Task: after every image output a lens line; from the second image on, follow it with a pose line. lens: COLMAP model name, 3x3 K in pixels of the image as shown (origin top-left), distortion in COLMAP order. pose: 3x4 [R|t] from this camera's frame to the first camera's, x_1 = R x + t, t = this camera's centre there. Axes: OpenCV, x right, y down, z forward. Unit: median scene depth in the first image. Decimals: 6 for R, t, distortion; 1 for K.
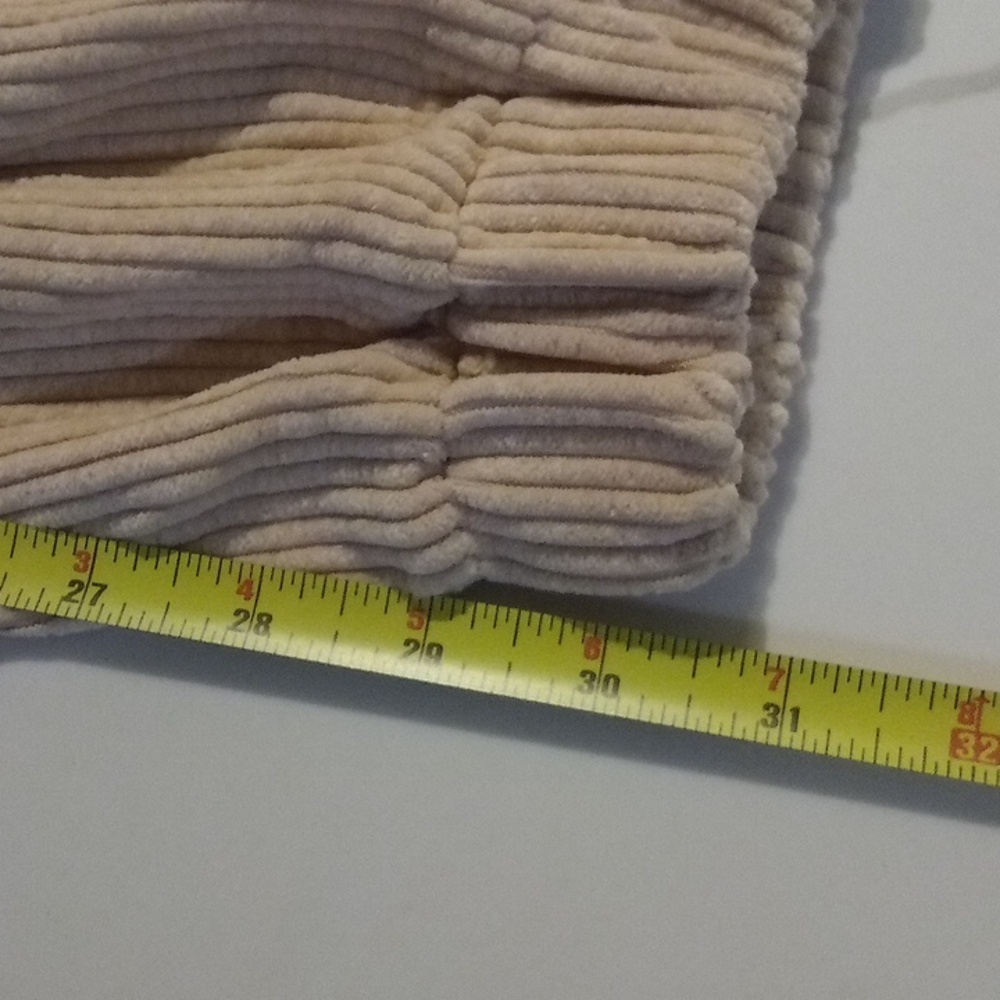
lens RADIAL K [[1628.5, 0, 500.0], [0, 1628.5, 500.0], [0, 0, 1]] dist [0.093366, -0.256468]
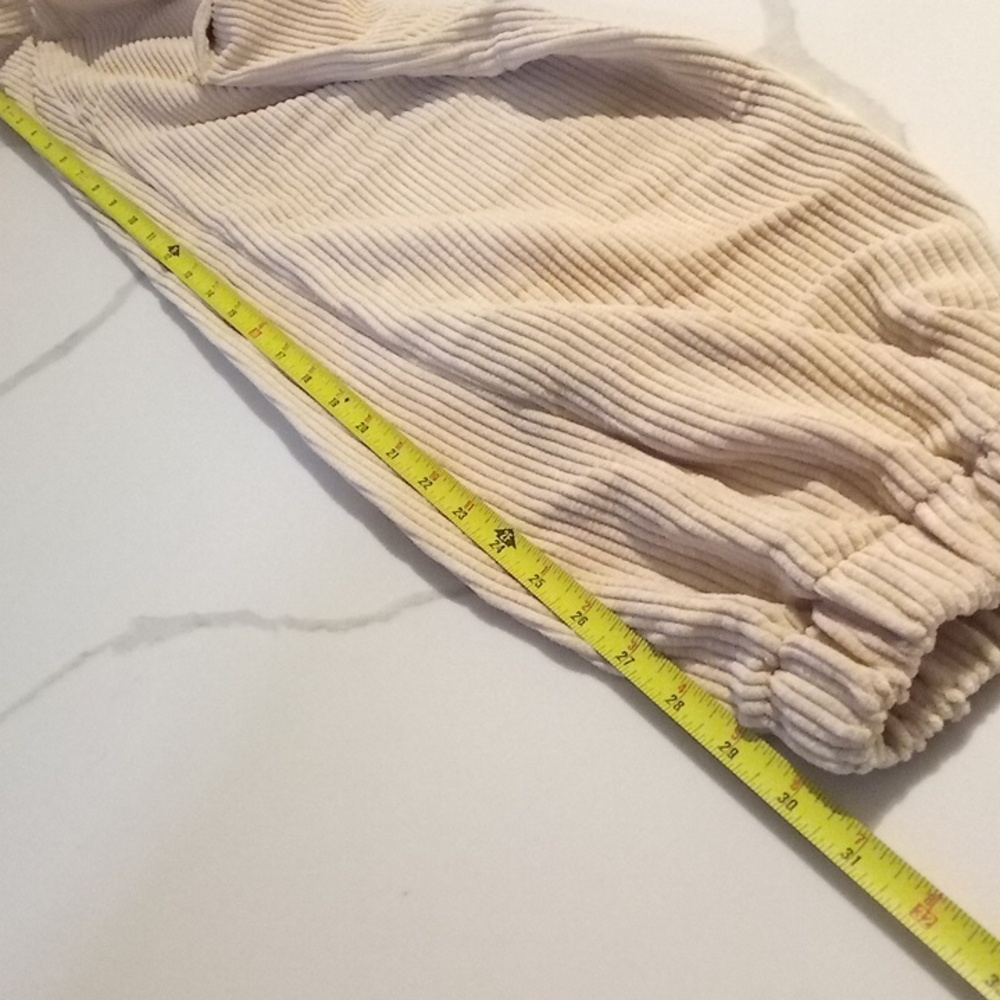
lens RADIAL K [[1628.5, 0, 500.0], [0, 1628.5, 500.0], [0, 0, 1]] dist [0.093366, -0.256468]
pose [[0.699462, 0.352224, -0.621844, 0.909192], [-0.457595, 0.889091, -0.011114, -0.028820], [0.548962, 0.292327, 0.783062, -0.832951]]
